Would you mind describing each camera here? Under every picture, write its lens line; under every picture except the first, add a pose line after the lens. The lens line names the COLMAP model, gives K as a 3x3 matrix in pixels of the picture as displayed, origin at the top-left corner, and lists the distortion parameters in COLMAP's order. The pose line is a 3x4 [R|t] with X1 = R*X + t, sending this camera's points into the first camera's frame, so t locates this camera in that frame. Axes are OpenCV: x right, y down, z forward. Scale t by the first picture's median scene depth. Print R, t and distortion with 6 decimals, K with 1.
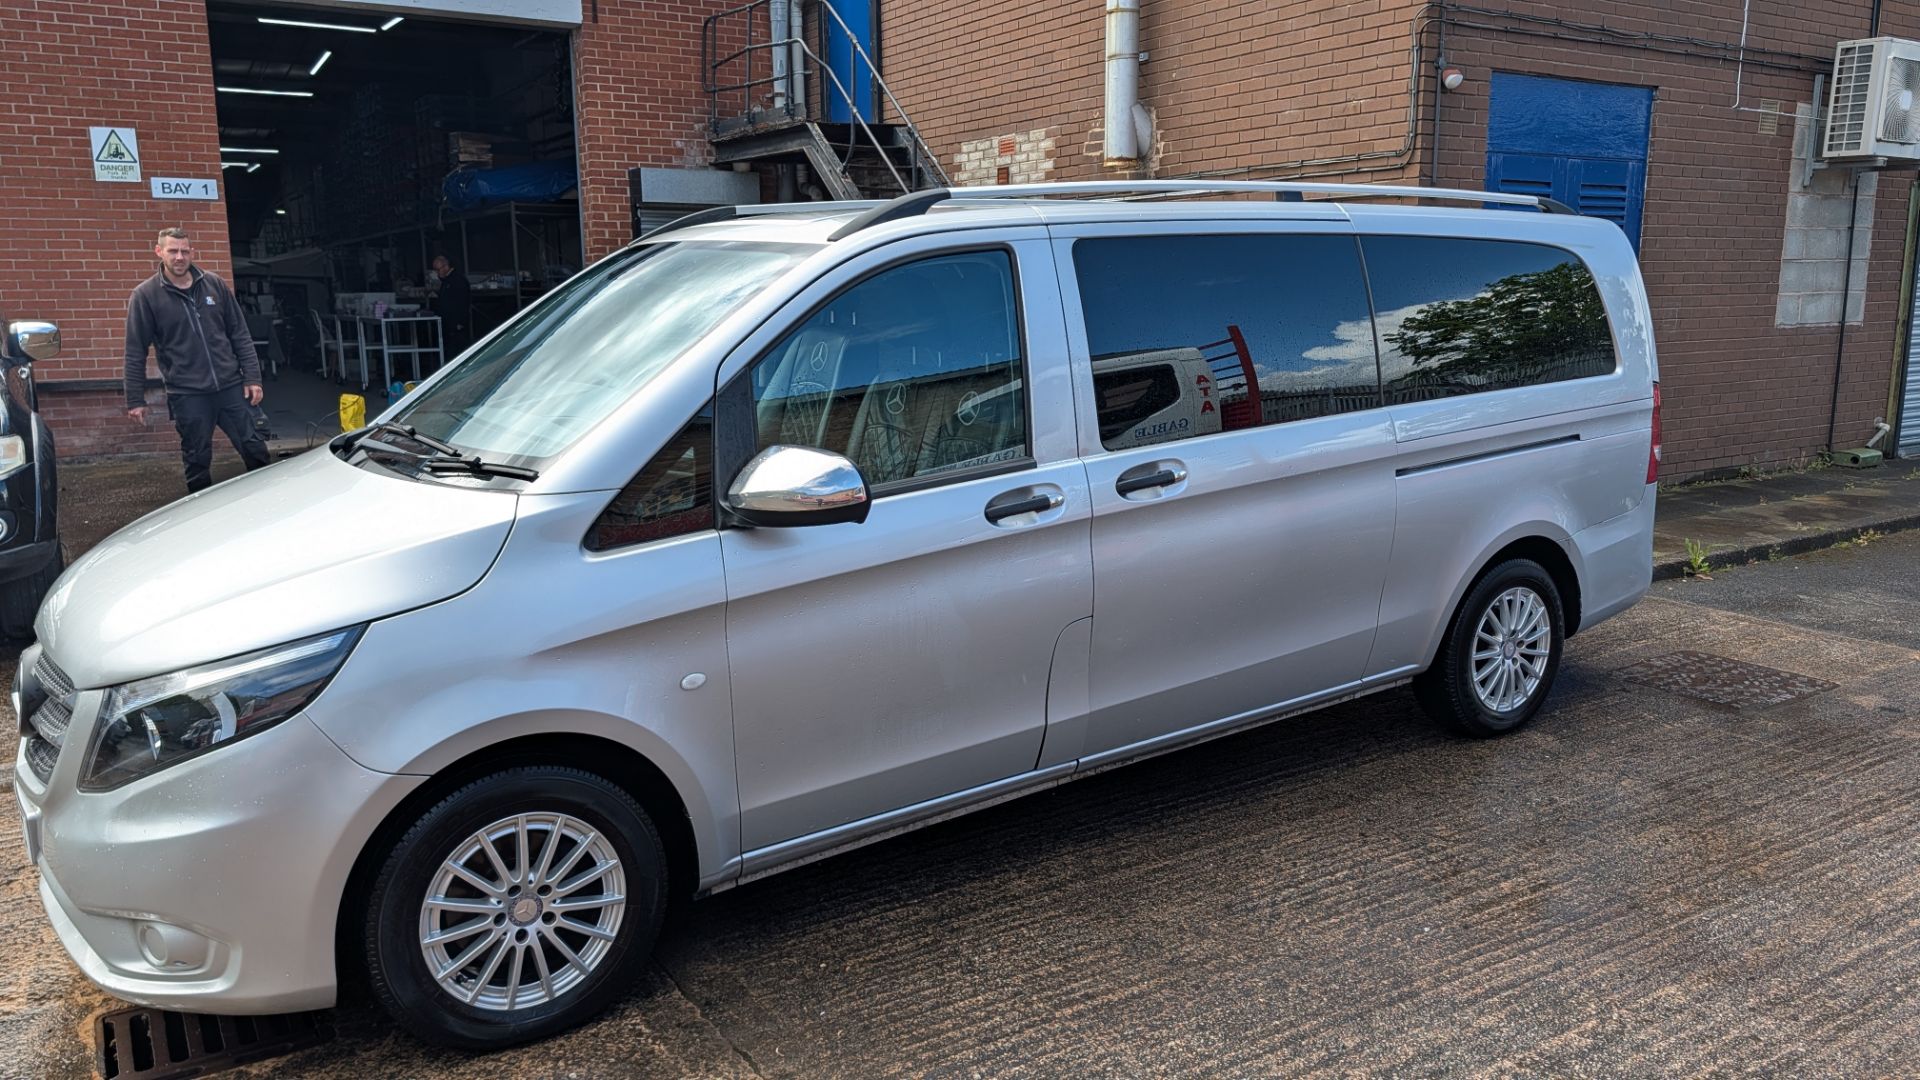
lens RADIAL K [[1395.3, 0, 947.8], [0, 1395.3, 550.3], [0, 0, 1]] dist [0.014458, -0.009096]
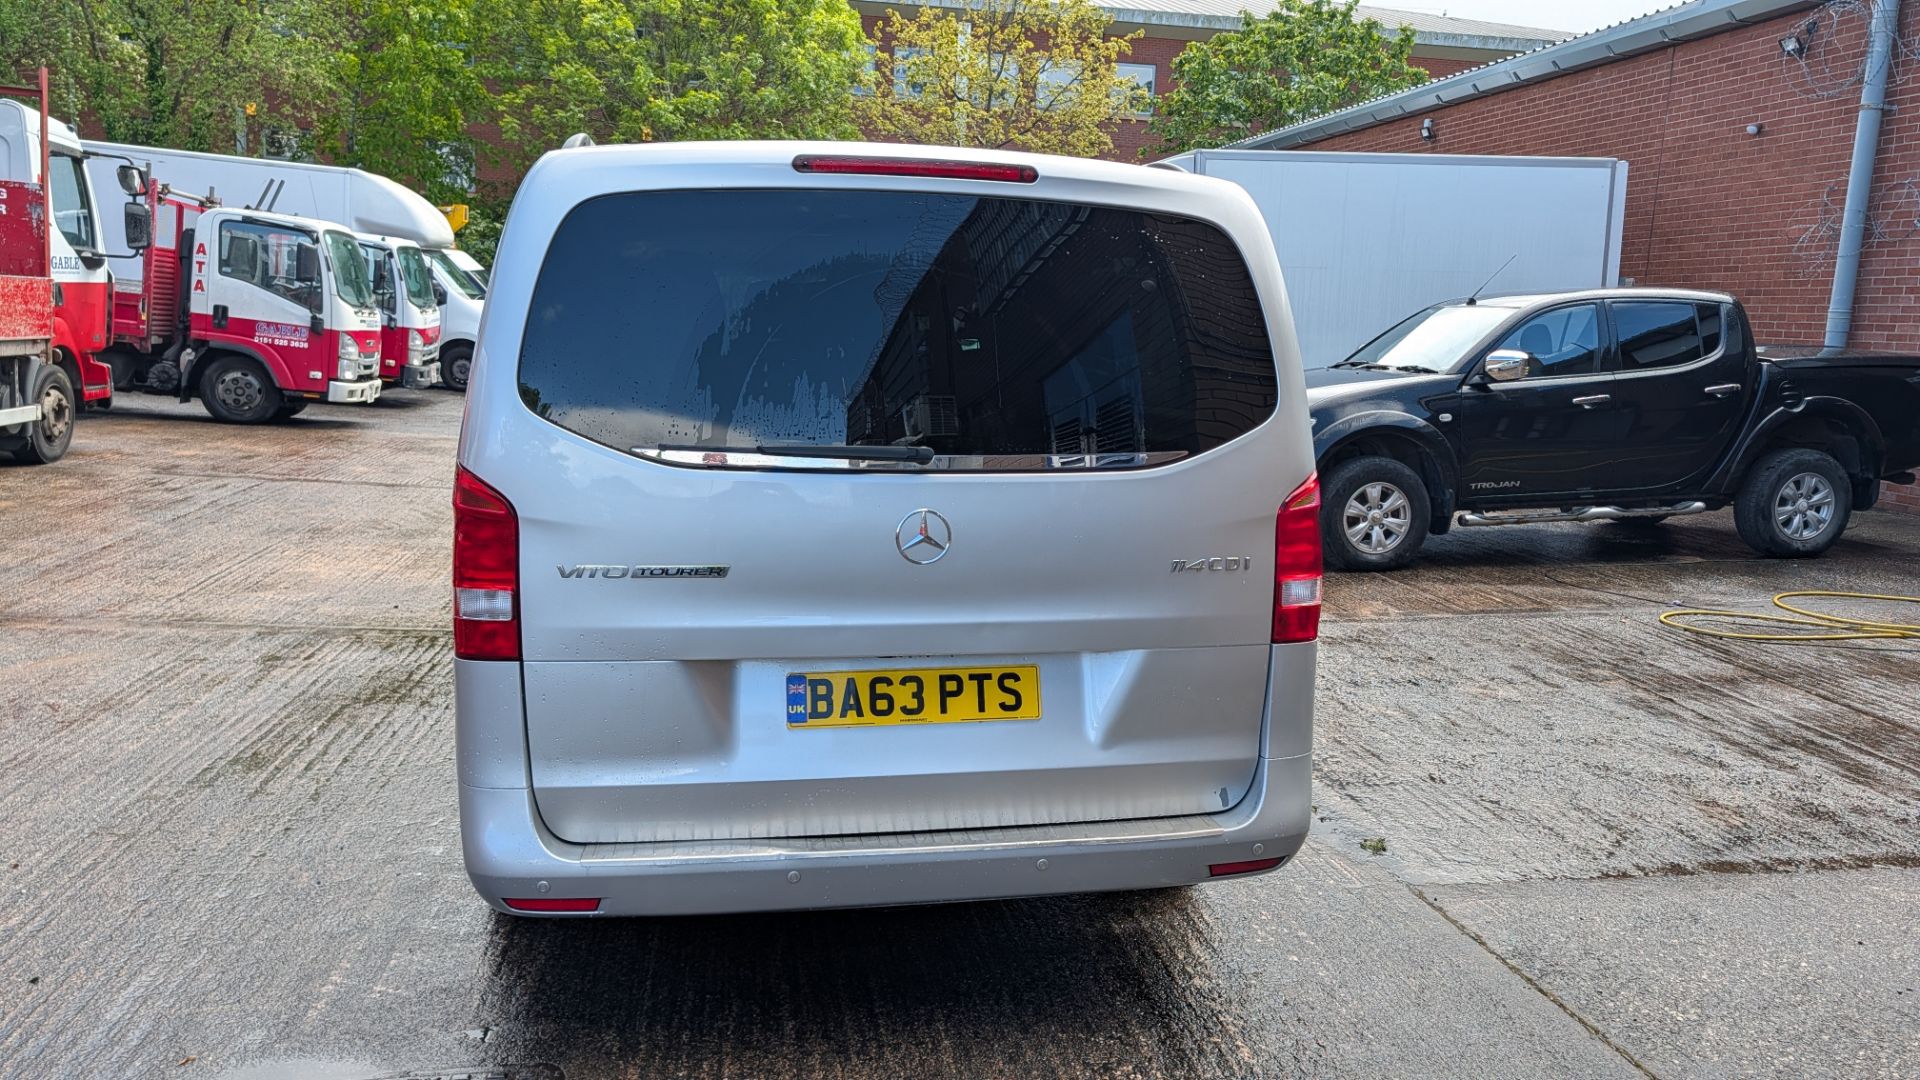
lens RADIAL K [[1395.3, 0, 962.9], [0, 1395.3, 532.6], [0, 0, 1]] dist [0.014458, -0.009096]
pose [[-0.379270, 0.134331, -0.915483, 0.826899], [-0.208520, 0.951546, 0.226009, -0.226017], [0.901484, 0.276615, -0.332882, 1.220987]]
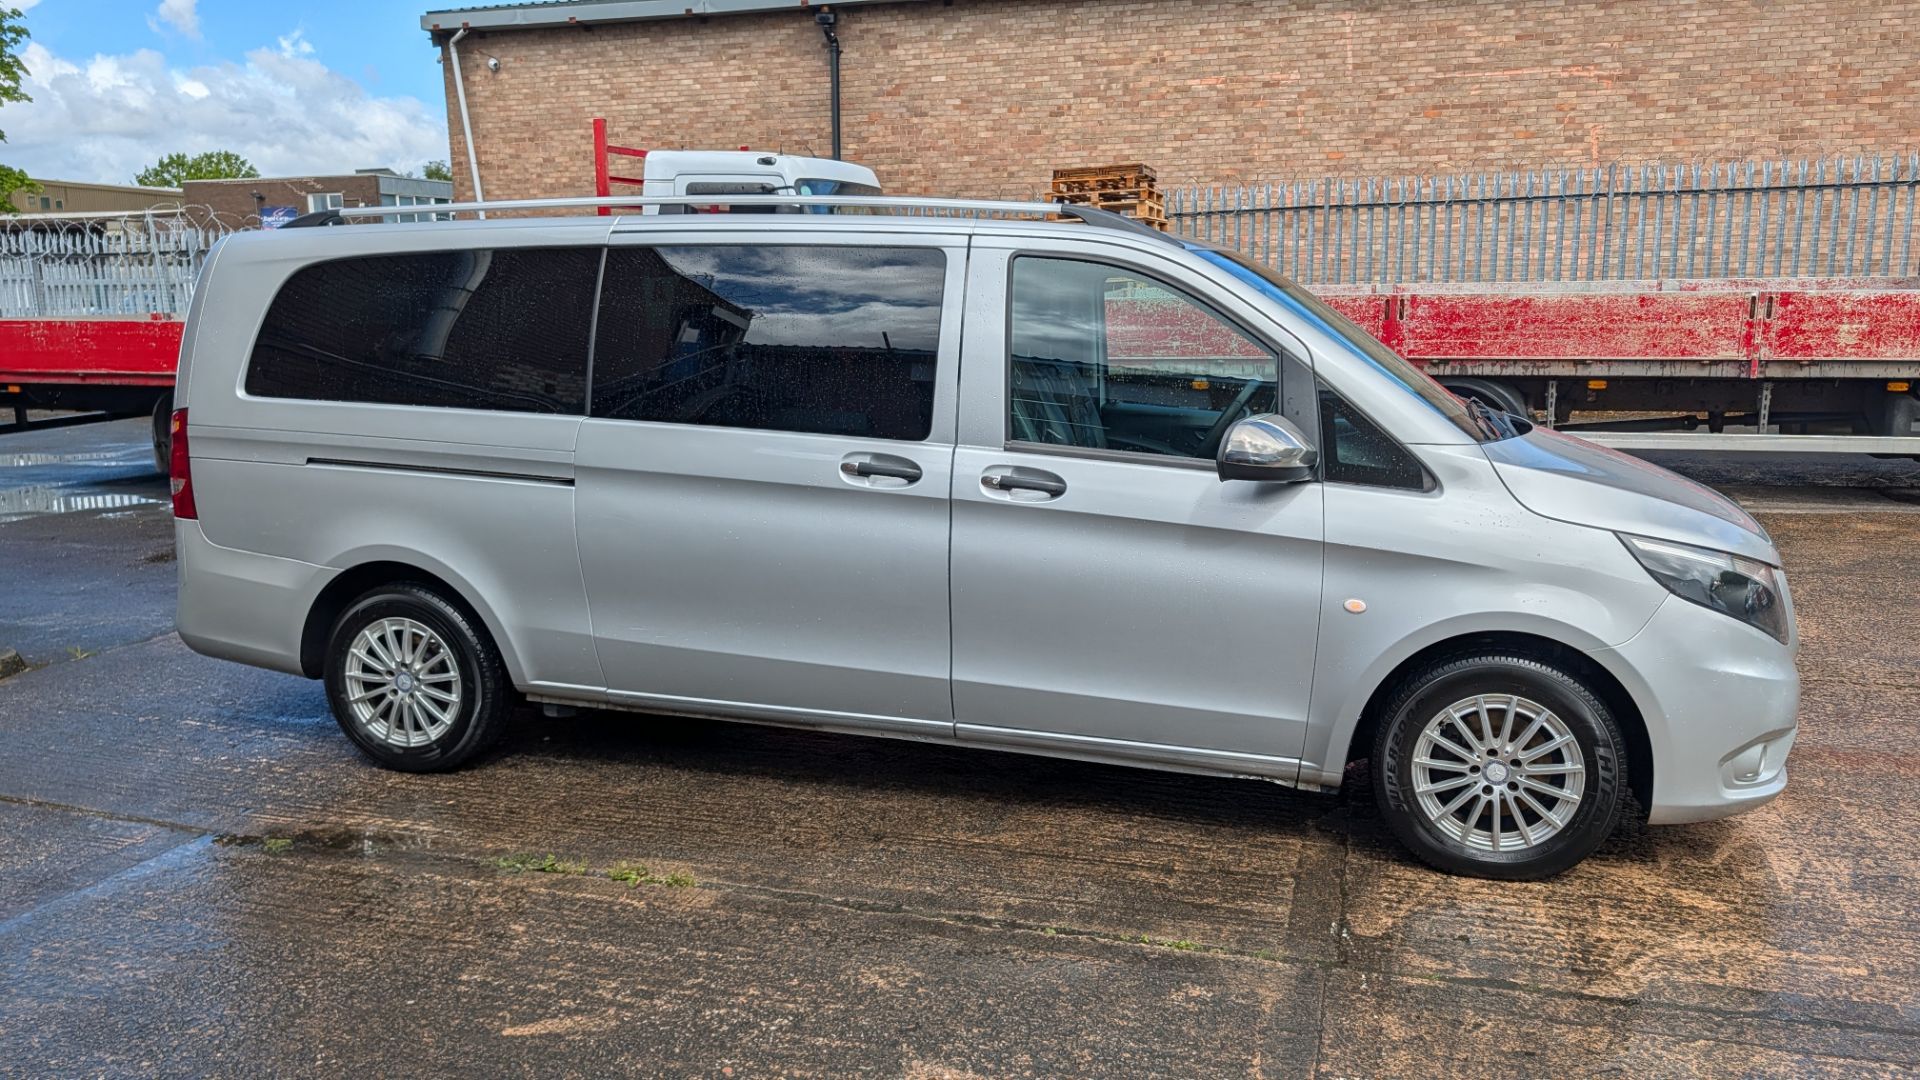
lens RADIAL K [[1395.3, 0, 983.8], [0, 1395.3, 545.0], [0, 0, 1]] dist [0.014458, -0.009096]
pose [[-0.669397, -0.117414, 0.733568, -0.649449], [0.156140, 0.943141, 0.293439, -0.253268], [-0.726311, 0.310966, -0.613003, 1.346143]]
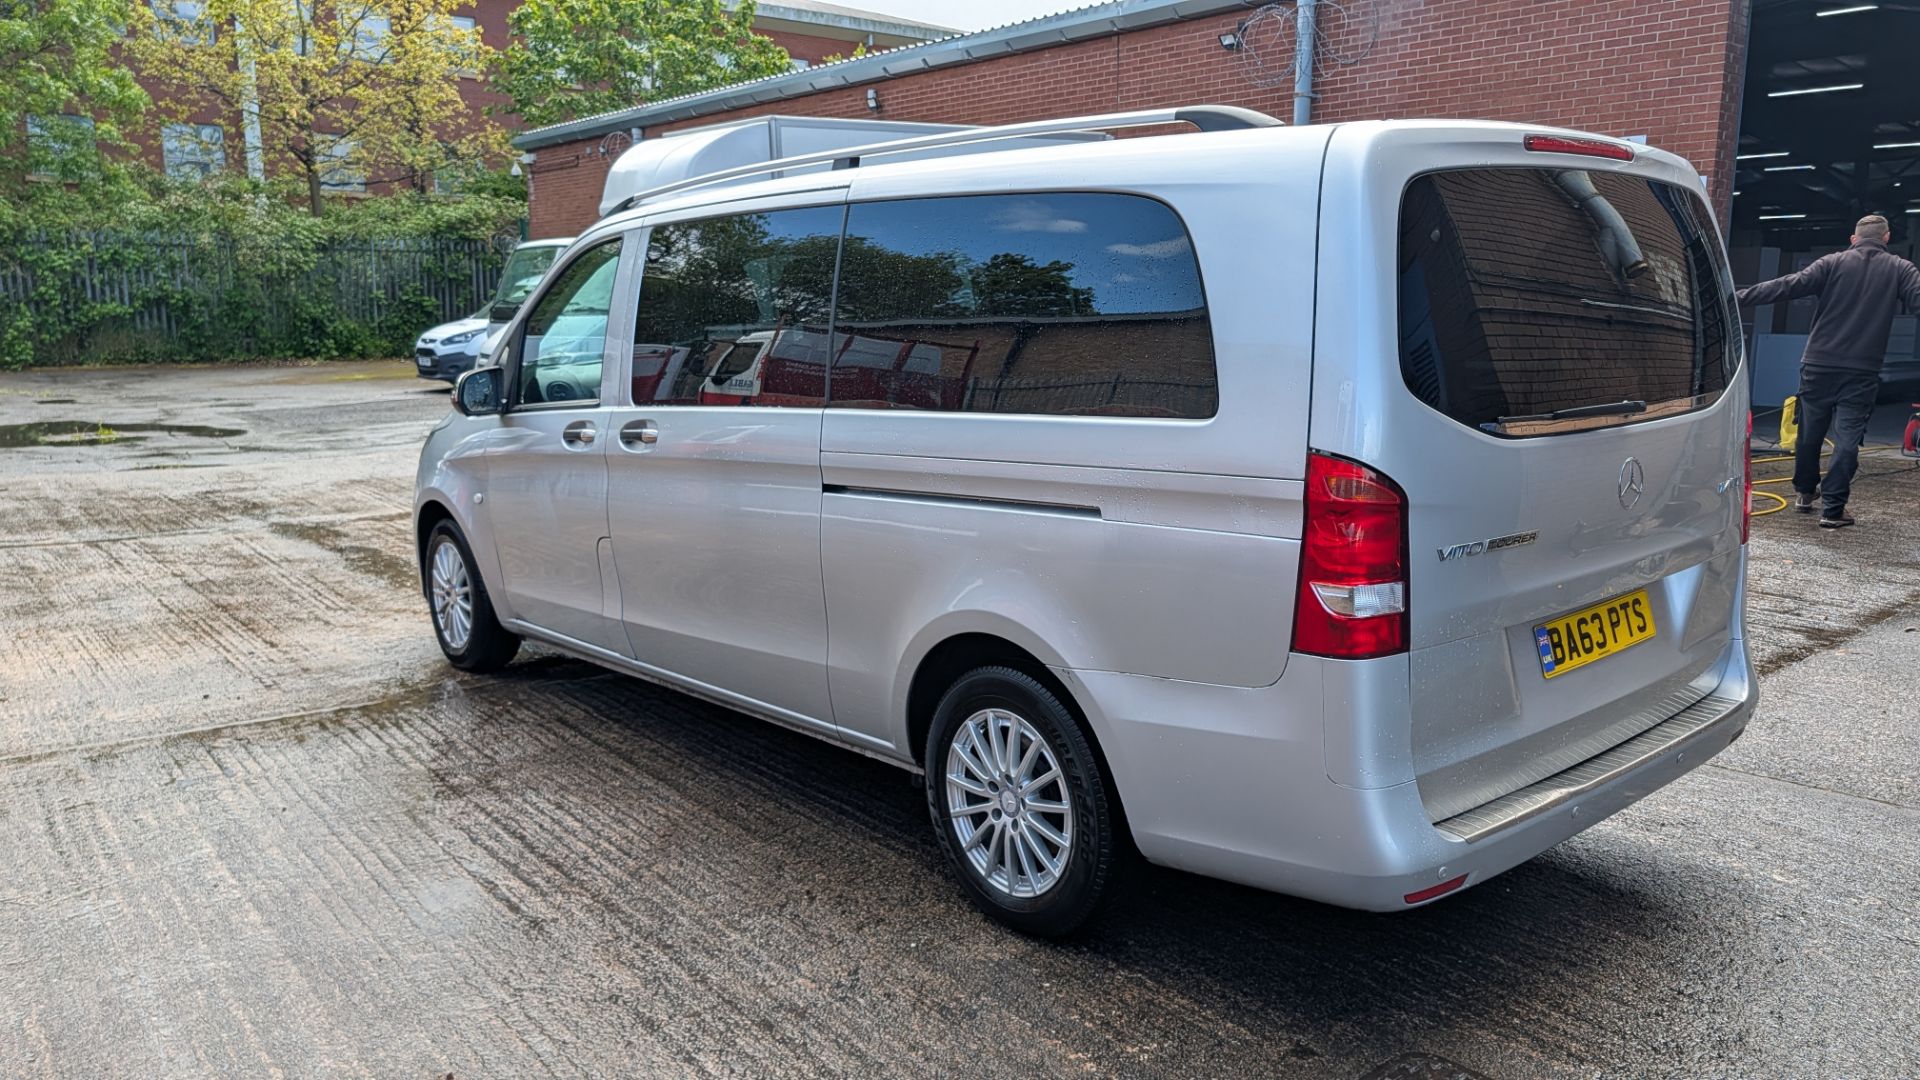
lens RADIAL K [[1395.3, 0, 991.0], [0, 1395.3, 536.8], [0, 0, 1]] dist [0.014458, -0.009096]
pose [[0.138122, 0.174937, -0.974843, 0.879445], [-0.185258, 0.971469, 0.148083, -0.128602], [0.972935, 0.160144, 0.166589, 0.733558]]
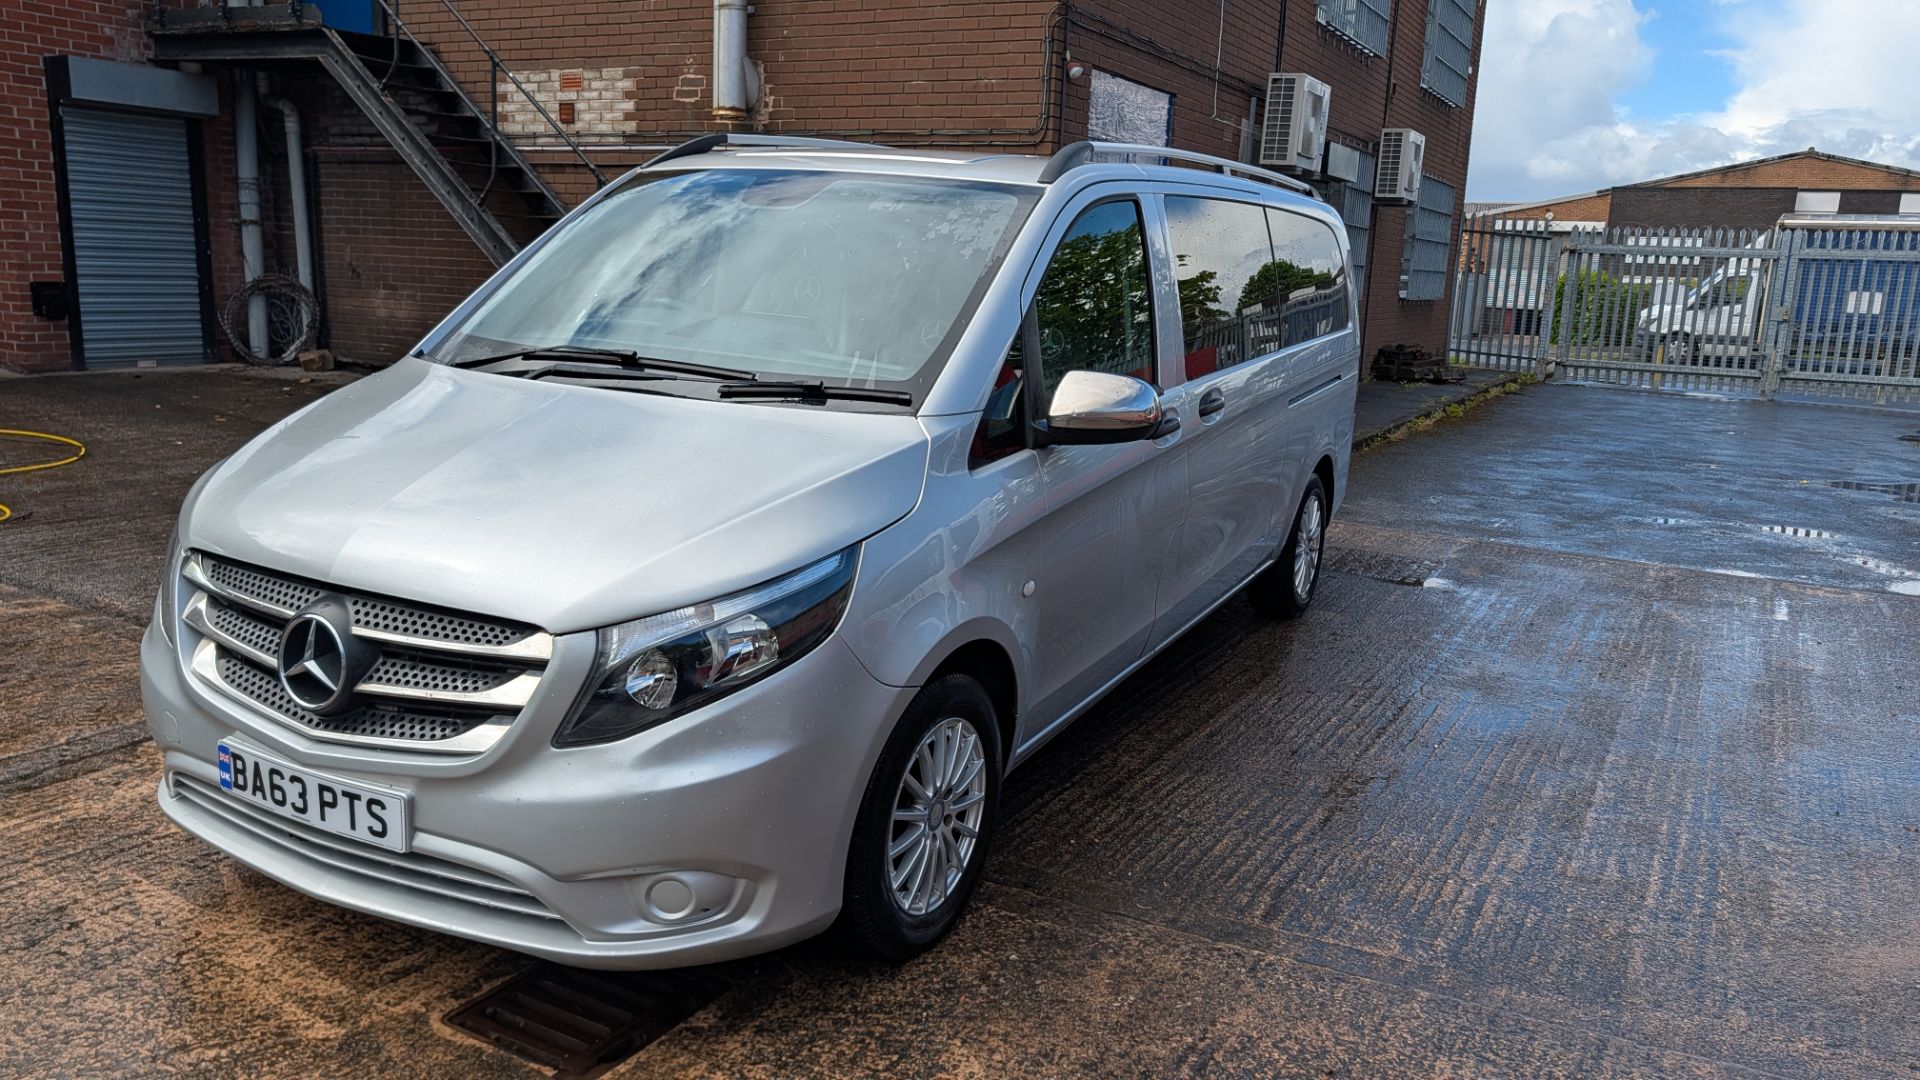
lens RADIAL K [[1395.3, 0, 964.0], [0, 1395.3, 556.7], [0, 0, 1]] dist [0.014458, -0.009096]
pose [[0.869247, -0.057584, 0.491012, -0.413514], [0.041248, 0.998178, 0.044040, 0.010845], [-0.492654, -0.018028, 0.870039, 0.048705]]
